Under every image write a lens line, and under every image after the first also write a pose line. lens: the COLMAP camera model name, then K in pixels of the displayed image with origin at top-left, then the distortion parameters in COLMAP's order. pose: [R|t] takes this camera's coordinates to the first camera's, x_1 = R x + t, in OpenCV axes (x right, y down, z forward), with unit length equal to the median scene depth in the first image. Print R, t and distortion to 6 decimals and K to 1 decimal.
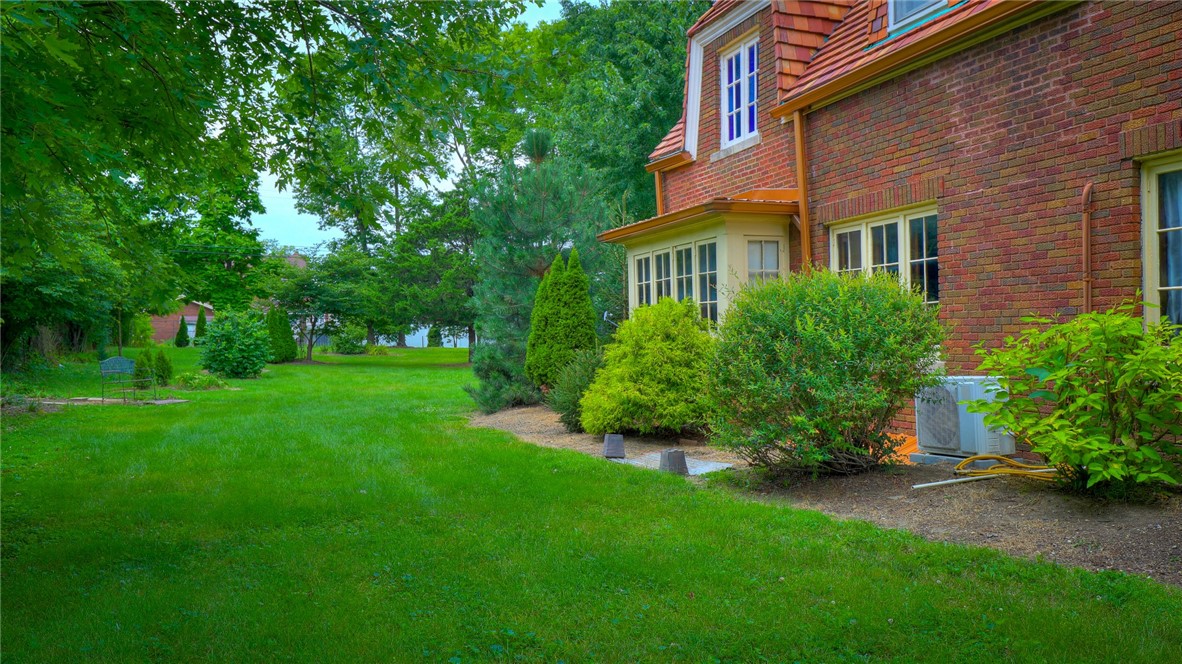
lens RADIAL K [[1104.1, 0, 591.0], [0, 1104.1, 335.1], [0, 0, 1]] dist [0.067520, 0.014829]
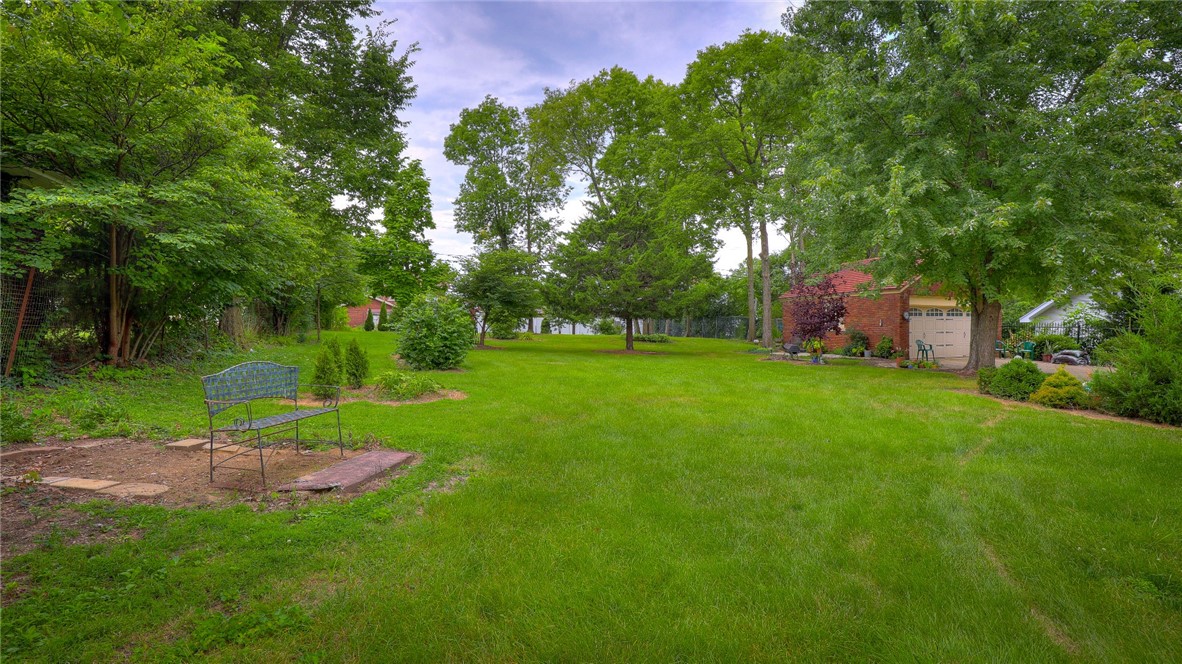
lens RADIAL K [[624.0, 0, 591.3], [0, 624.0, 332.2], [0, 0, 1]] dist [0.007431, 0.001019]
pose [[0.999856, 0.016079, -0.005342, -0.112029], [-0.016032, 0.999834, 0.008710, 0.001509], [0.005481, -0.008623, 0.999948, 0.290898]]
